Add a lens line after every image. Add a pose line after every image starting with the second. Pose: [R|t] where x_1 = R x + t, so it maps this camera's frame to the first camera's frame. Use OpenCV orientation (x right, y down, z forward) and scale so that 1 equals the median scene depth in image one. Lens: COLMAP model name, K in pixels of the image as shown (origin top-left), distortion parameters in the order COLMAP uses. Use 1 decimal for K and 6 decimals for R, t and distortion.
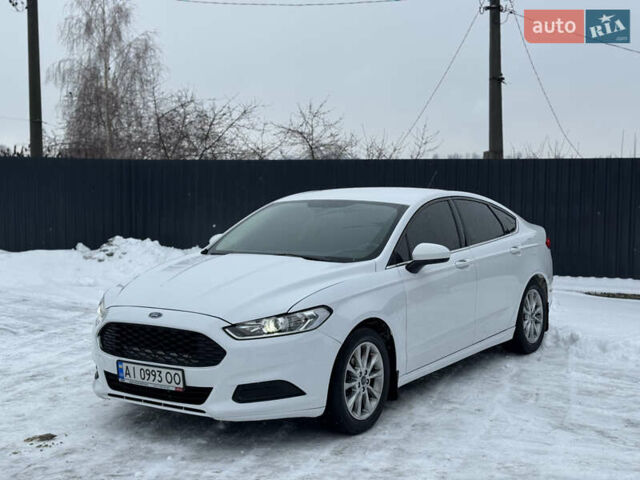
lens RADIAL K [[872.9, 0, 330.6], [0, 872.9, 230.6], [0, 0, 1]] dist [0.111478, 0.000000]
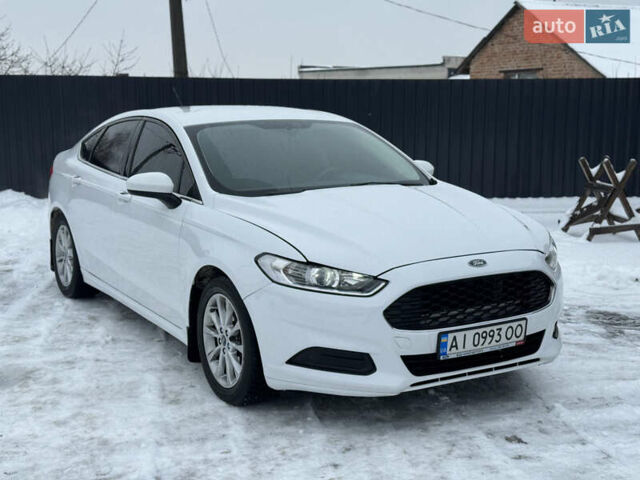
lens RADIAL K [[872.9, 0, 318.6], [0, 872.9, 242.1], [0, 0, 1]] dist [0.111478, 0.000000]
pose [[0.464073, -0.149347, 0.873116, -0.807487], [0.066489, 0.988777, 0.133791, -0.031880], [-0.883298, -0.004036, 0.468794, 0.642673]]
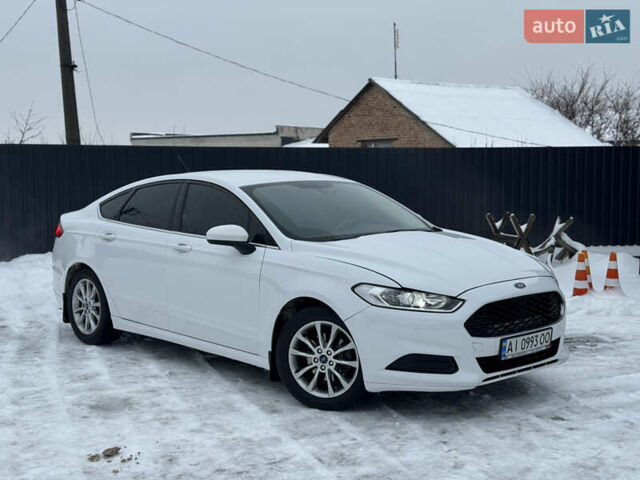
lens RADIAL K [[872.9, 0, 319.8], [0, 872.9, 234.7], [0, 0, 1]] dist [0.111478, 0.000000]
pose [[0.272430, -0.083437, 0.958551, -1.064170], [0.074659, 0.995062, 0.065396, -0.041967], [-0.959275, 0.053749, 0.277314, 0.794590]]
